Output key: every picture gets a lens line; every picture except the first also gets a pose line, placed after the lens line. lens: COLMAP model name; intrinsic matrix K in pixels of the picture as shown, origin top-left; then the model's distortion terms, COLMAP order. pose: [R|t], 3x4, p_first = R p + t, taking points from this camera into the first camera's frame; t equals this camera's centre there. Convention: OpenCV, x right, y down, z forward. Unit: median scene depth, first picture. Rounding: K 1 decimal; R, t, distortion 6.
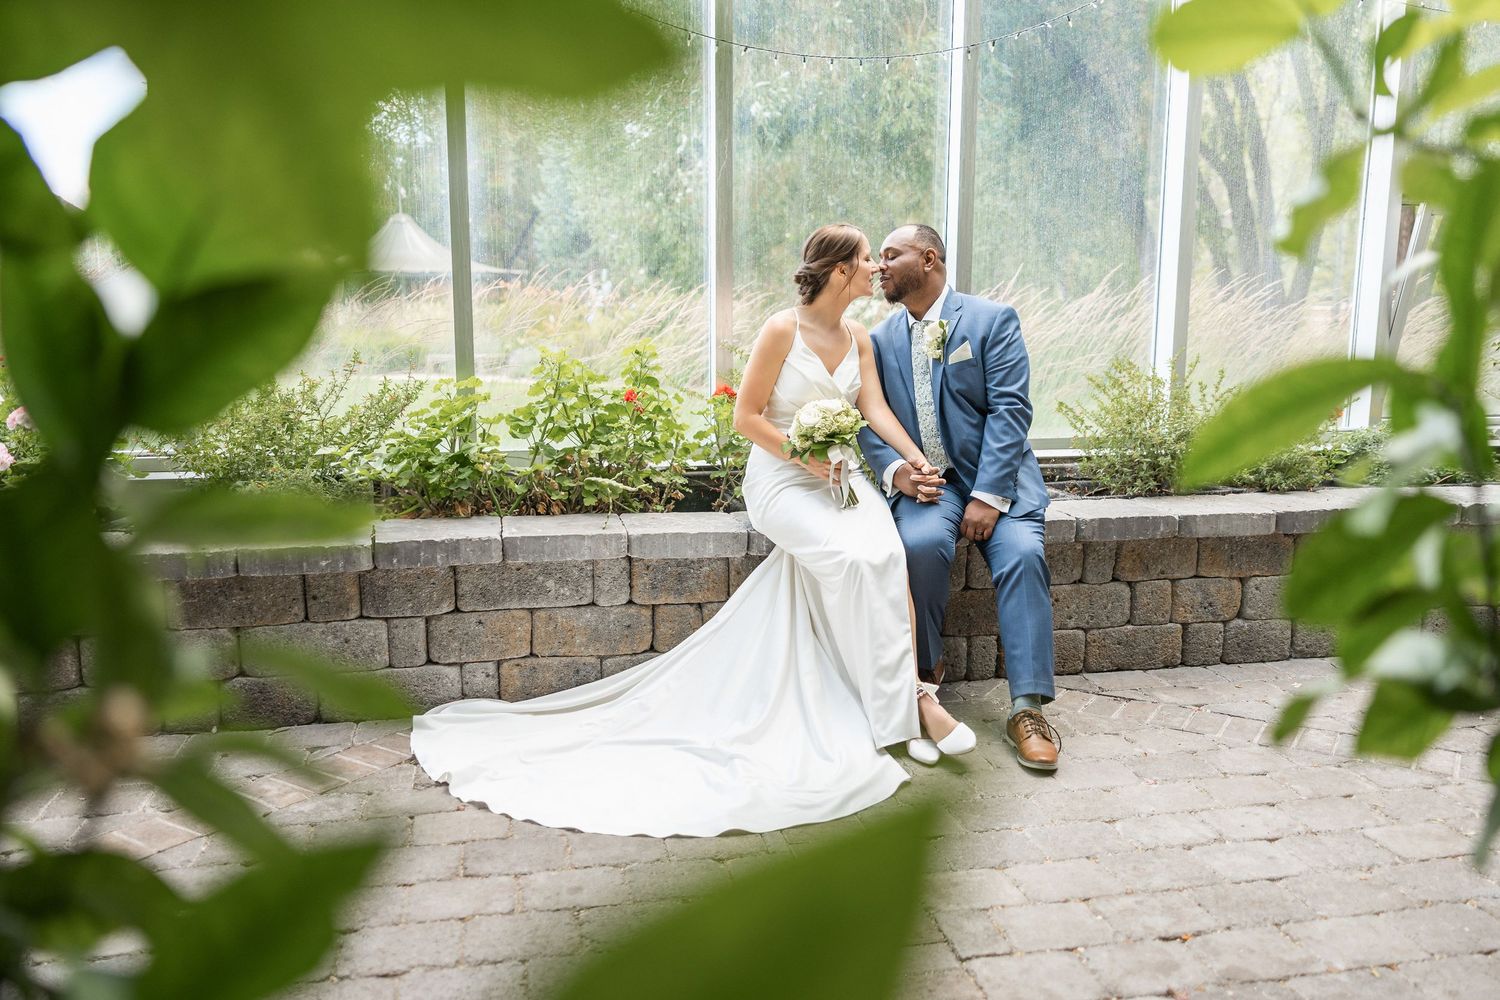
lens RADIAL K [[1159.3, 0, 729.5], [0, 1159.3, 484.8], [0, 0, 1]] dist [-0.001857, -0.008868]
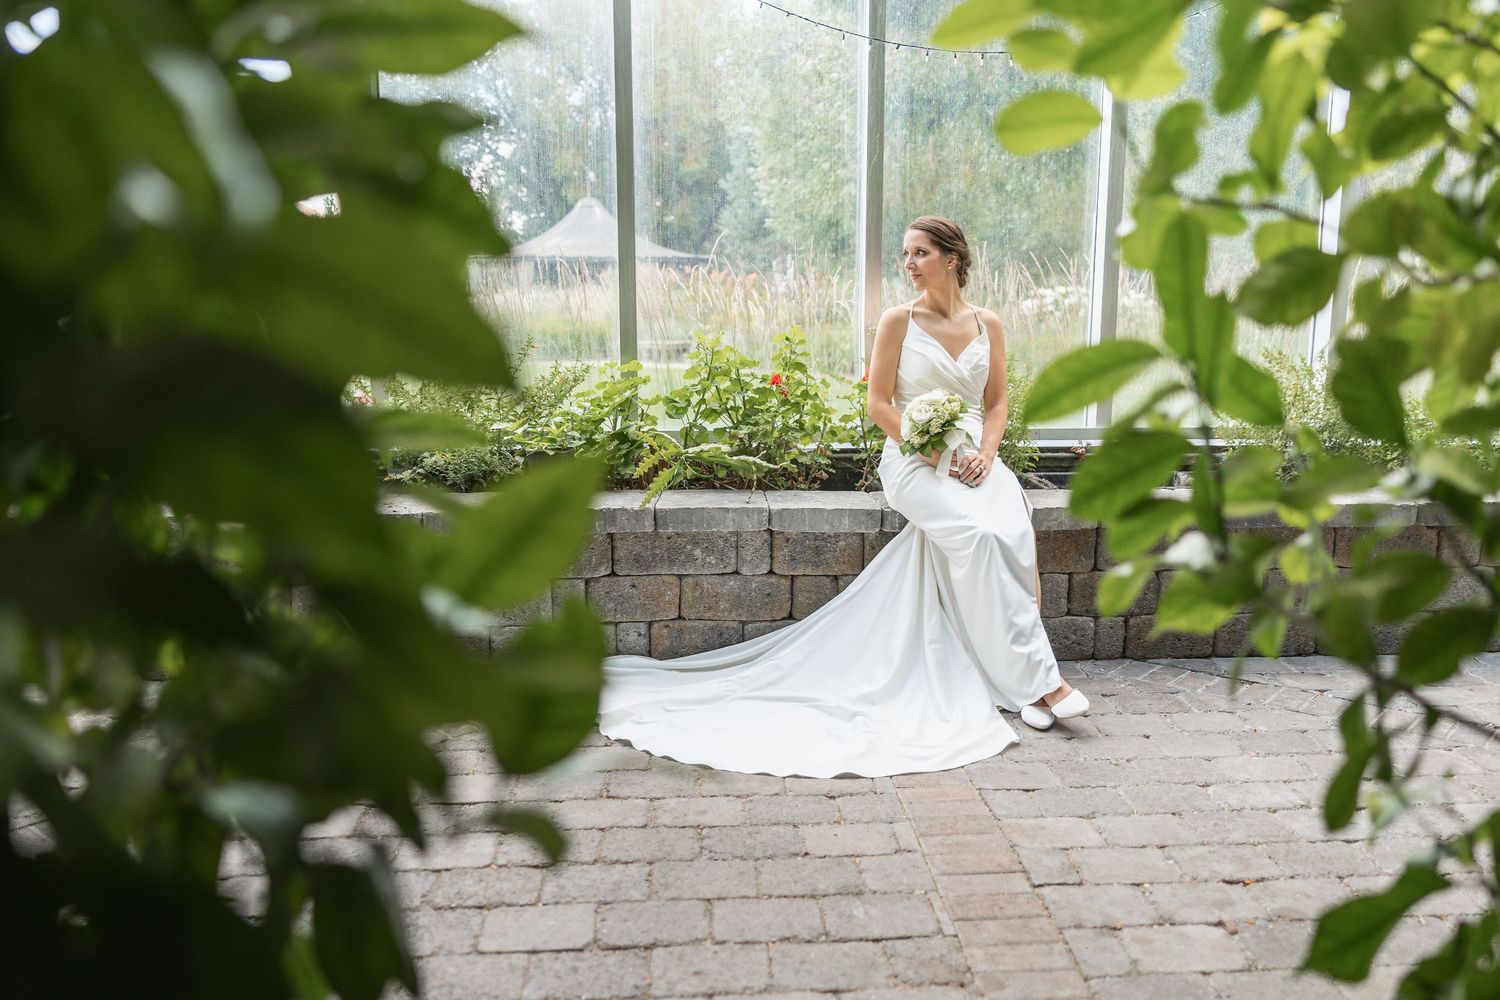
lens RADIAL K [[1219.9, 0, 750.0], [0, 1219.9, 500.0], [0, 0, 1]] dist [-0.006188, -0.002143]
pose [[0.989610, 0.024524, -0.141671, 0.054504], [-0.022198, 0.999592, 0.017970, 0.014877], [0.142054, -0.014639, 0.989751, -0.122055]]
